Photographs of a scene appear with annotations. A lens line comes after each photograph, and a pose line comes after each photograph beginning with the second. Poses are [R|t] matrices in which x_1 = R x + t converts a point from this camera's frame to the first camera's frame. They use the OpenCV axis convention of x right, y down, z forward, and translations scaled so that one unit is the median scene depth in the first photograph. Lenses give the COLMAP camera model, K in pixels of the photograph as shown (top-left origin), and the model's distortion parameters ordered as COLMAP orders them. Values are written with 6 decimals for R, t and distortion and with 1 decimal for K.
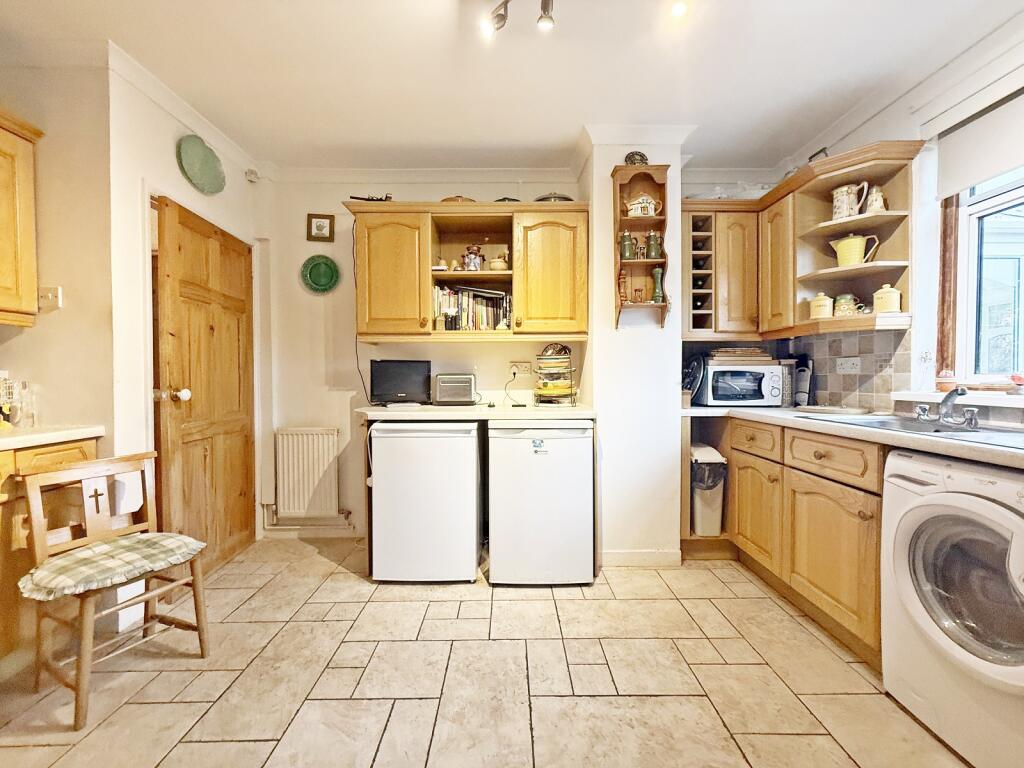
lens RADIAL K [[415.7, 0, 519.5], [0, 415.7, 381.3], [0, 0, 1]] dist [0.000205, 0.000158]
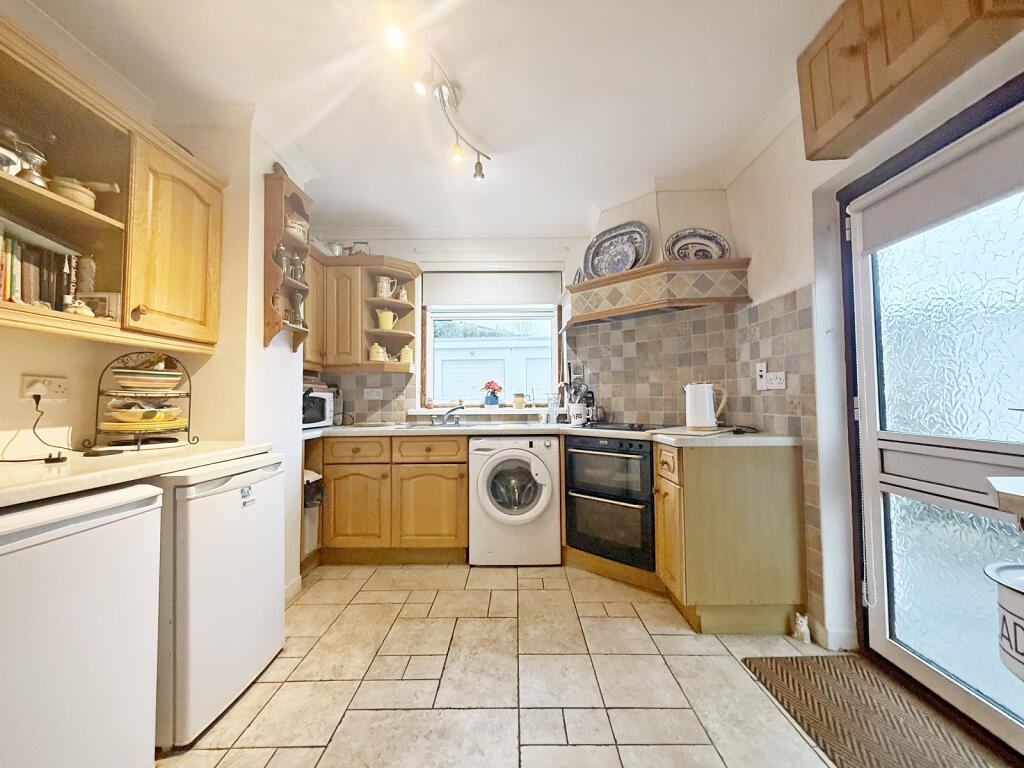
lens RADIAL K [[407.7, 0, 514.8], [0, 407.7, 382.7], [0, 0, 1]] dist [-0.001328, -0.000106]
pose [[0.009892, 0.045329, 0.998923, -0.730142], [0.024046, 0.998672, -0.045556, 0.001025], [-0.999662, 0.024471, 0.008789, 0.550667]]
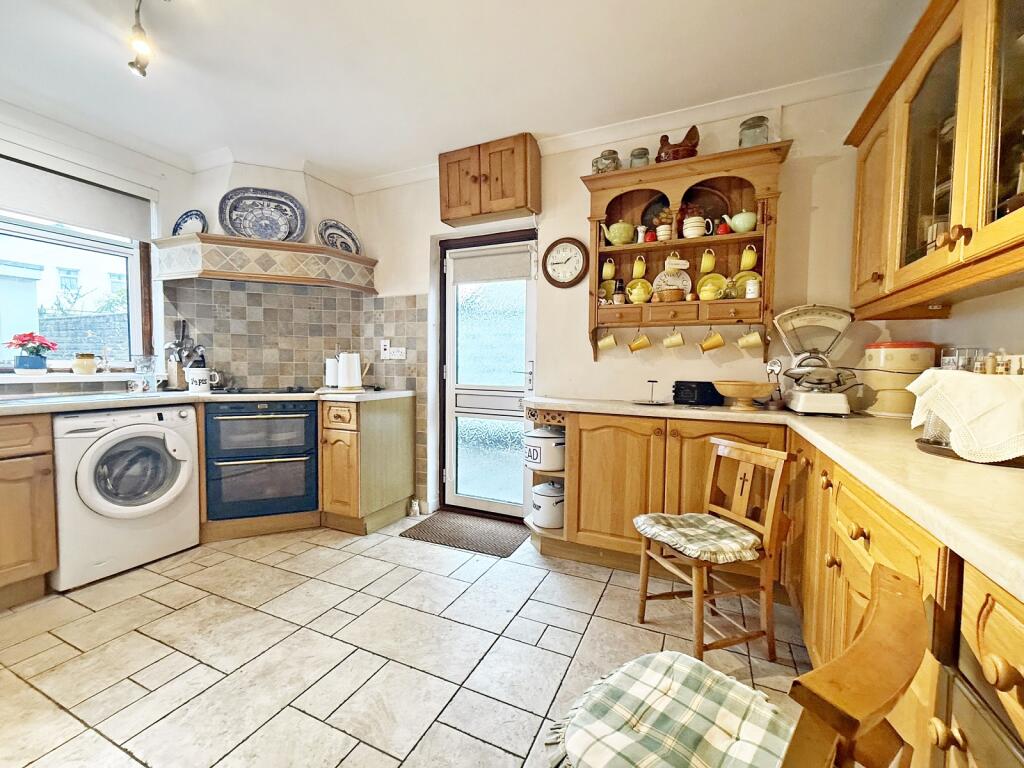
lens RADIAL K [[415.7, 0, 519.5], [0, 415.7, 381.3], [0, 0, 1]] dist [0.000205, 0.000158]
pose [[-0.910340, -0.022177, 0.413266, -0.742083], [-0.000531, 0.998625, 0.052419, -0.013356], [-0.413860, 0.047500, -0.909101, 1.144820]]
